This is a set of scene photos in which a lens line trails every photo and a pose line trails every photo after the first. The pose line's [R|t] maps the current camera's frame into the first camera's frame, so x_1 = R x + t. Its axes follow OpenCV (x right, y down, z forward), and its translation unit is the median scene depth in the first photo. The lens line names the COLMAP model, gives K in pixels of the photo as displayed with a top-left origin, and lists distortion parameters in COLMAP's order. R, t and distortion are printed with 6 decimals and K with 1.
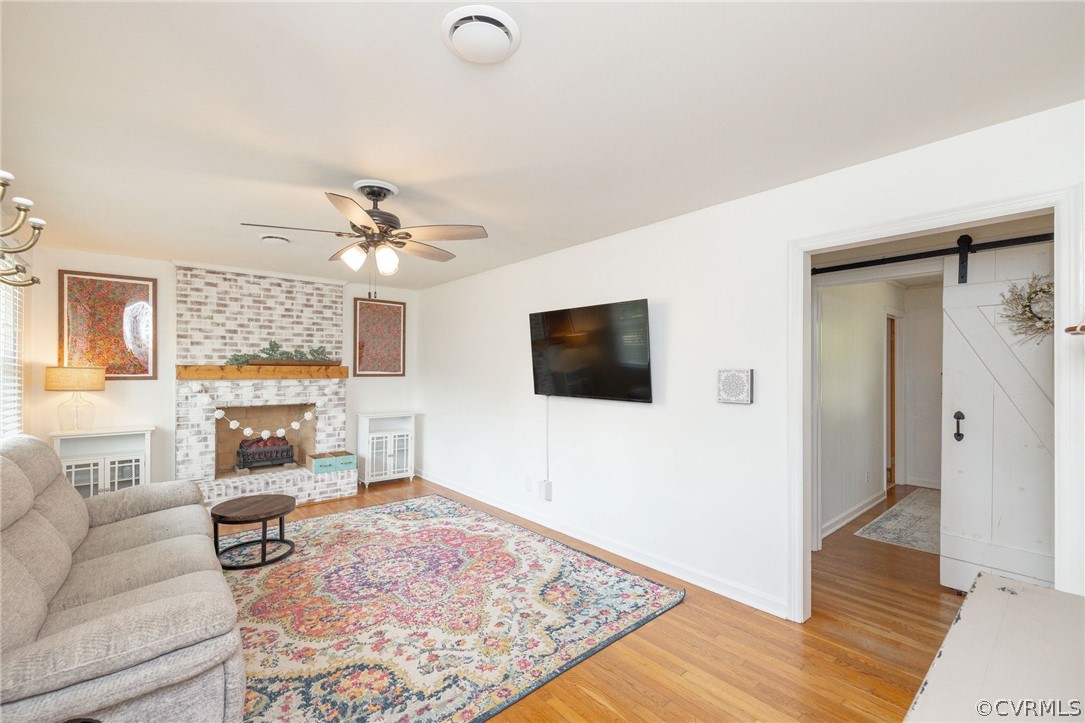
lens RADIAL K [[464.0, 0, 536.9], [0, 464.0, 367.1], [0, 0, 1]] dist [-0.002171, -0.000075]
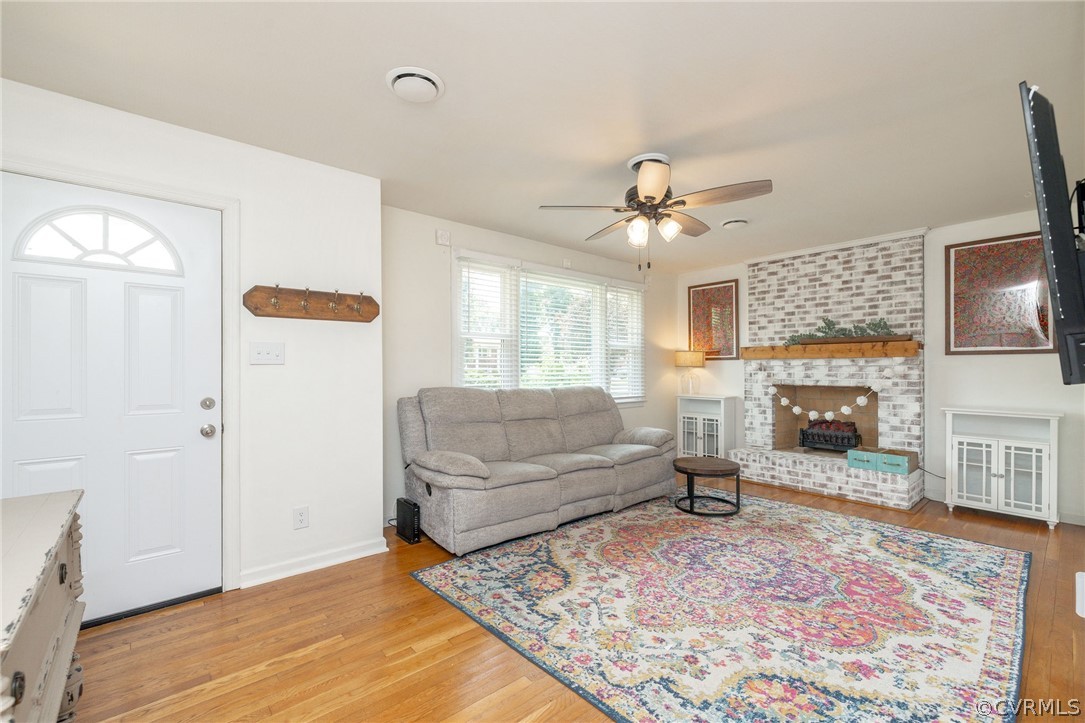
lens RADIAL K [[464.0, 0, 536.9], [0, 464.0, 367.1], [0, 0, 1]] dist [-0.002171, -0.000075]
pose [[-0.007167, -0.003619, -0.999968, 0.404371], [0.009727, 0.999946, -0.003688, 0.043410], [0.999927, -0.009753, -0.007132, 0.439480]]
